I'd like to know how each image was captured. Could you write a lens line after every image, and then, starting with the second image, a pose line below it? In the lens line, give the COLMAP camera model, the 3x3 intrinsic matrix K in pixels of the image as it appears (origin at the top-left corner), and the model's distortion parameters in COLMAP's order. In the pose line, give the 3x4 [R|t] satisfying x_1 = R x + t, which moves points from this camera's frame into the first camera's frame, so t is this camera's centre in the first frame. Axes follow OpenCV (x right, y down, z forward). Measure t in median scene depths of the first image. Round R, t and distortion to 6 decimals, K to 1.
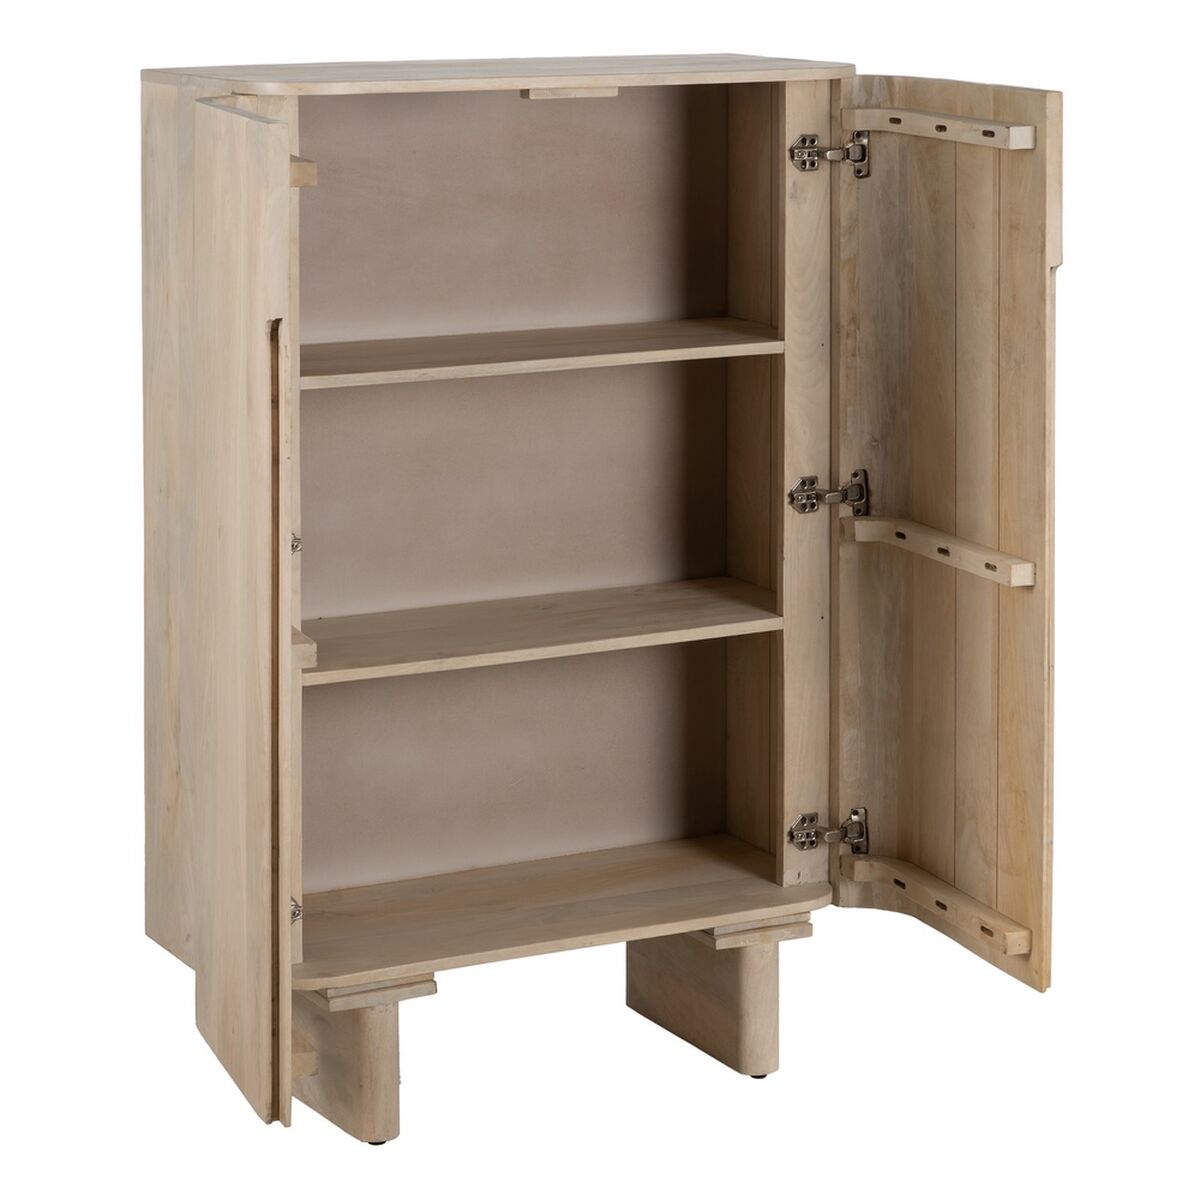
lens RADIAL K [[3780.1, 0, 600.0], [0, 3780.1, 600.0], [0, 0, 1]] dist [0.019773, 1.112613]
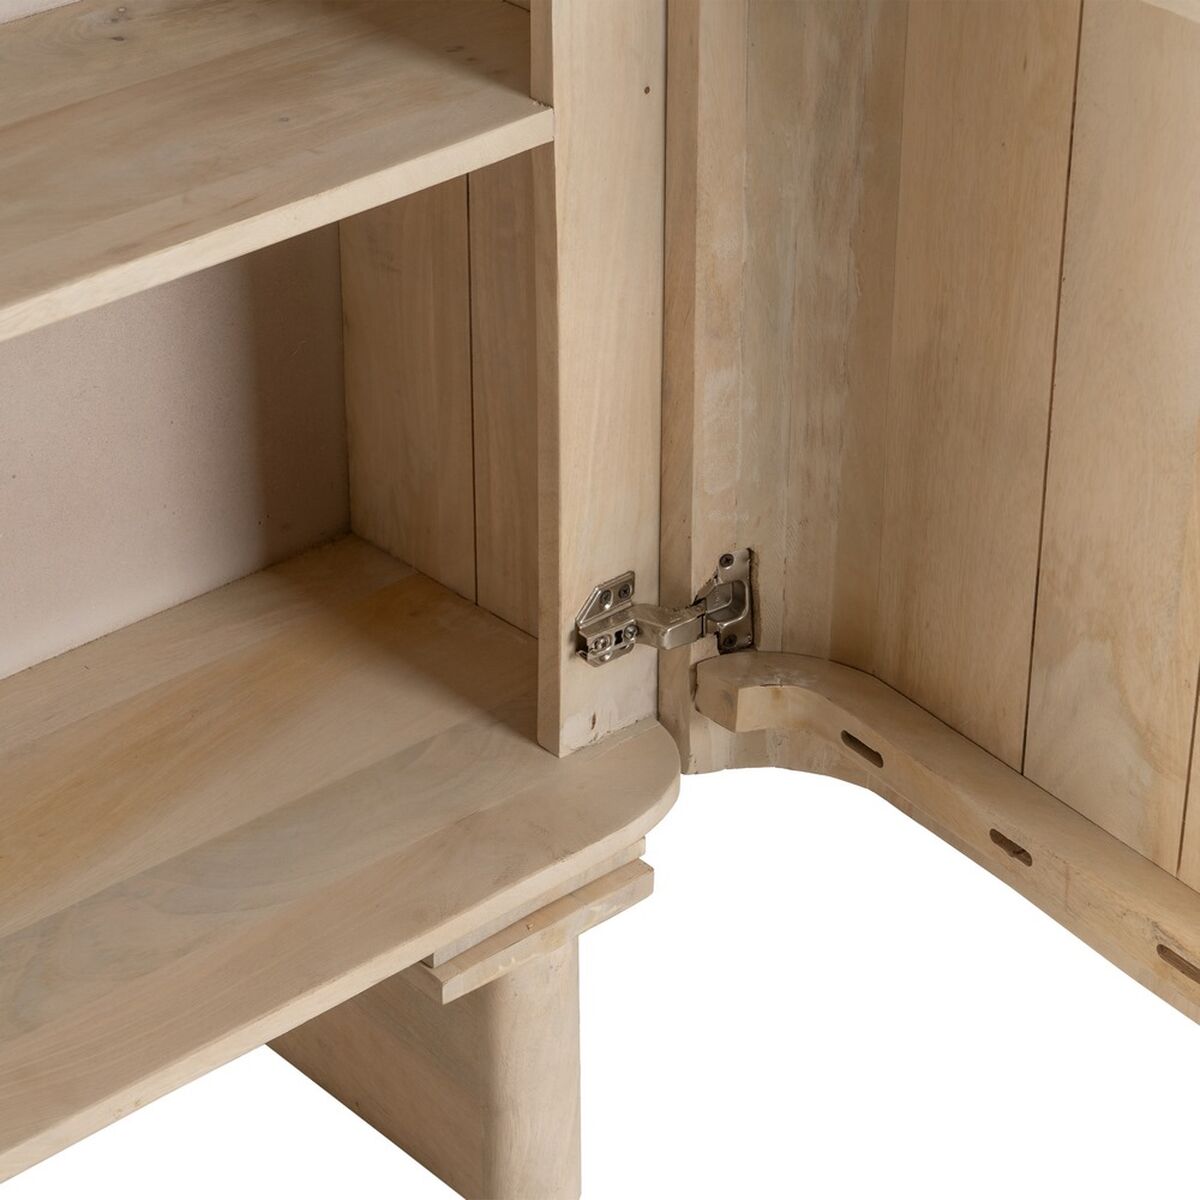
lens RADIAL K [[2922.1, 0, 421.5], [0, 2922.1, 600.0], [0, 0, 1]] dist [0.080059, -0.080055]
pose [[0.976198, -0.120936, 0.180032, -0.020085], [0.043799, 0.922926, 0.382477, -0.059632], [-0.212412, -0.365488, 0.906256, 0.727613]]
